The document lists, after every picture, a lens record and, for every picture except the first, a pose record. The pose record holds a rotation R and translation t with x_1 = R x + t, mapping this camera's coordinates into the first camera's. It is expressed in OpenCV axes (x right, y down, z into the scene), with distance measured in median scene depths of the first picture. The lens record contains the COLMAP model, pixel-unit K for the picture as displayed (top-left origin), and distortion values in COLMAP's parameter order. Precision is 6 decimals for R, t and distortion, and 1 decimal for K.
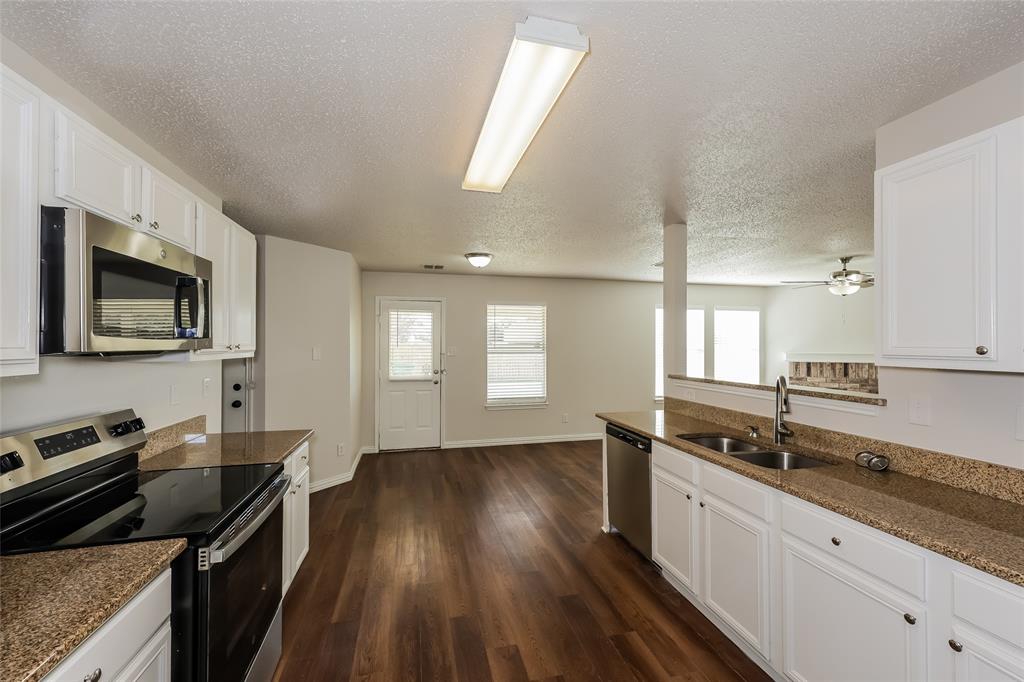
lens RADIAL K [[404.5, 0, 512.0], [0, 404.5, 341.0], [0, 0, 1]] dist [-0.029273, 0.000069]
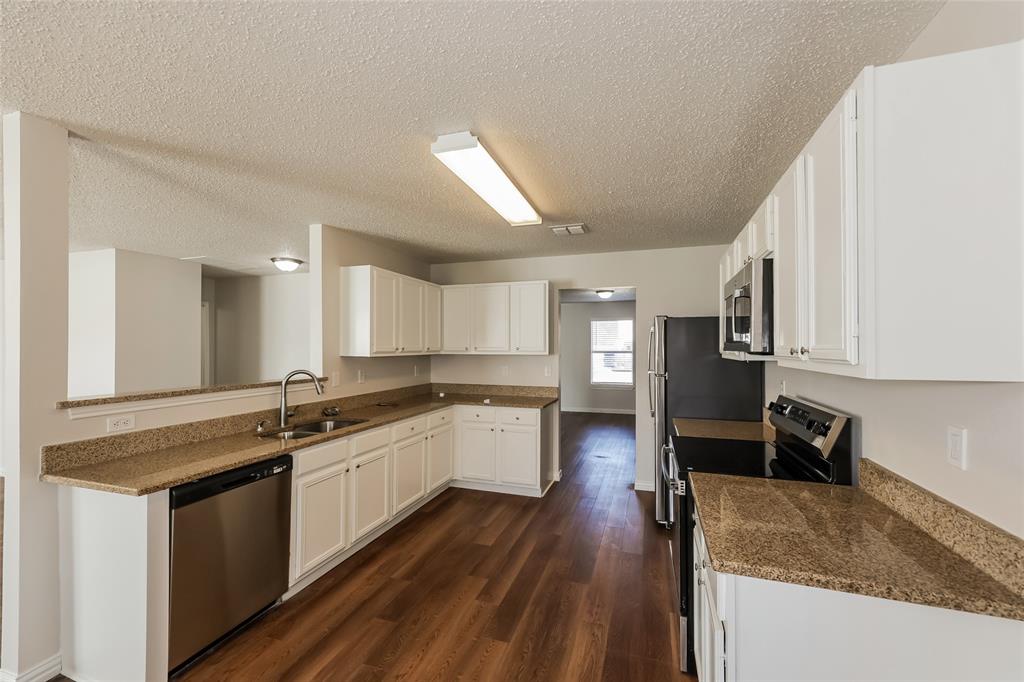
lens RADIAL K [[418.0, 0, 512.0], [0, 418.0, 341.0], [0, 0, 1]] dist [-0.037826, 0.000085]
pose [[-0.846868, 0.007569, 0.531749, -0.710347], [-0.004270, 0.999770, -0.021032, 0.012938], [-0.531786, -0.020082, -0.846641, 1.911716]]
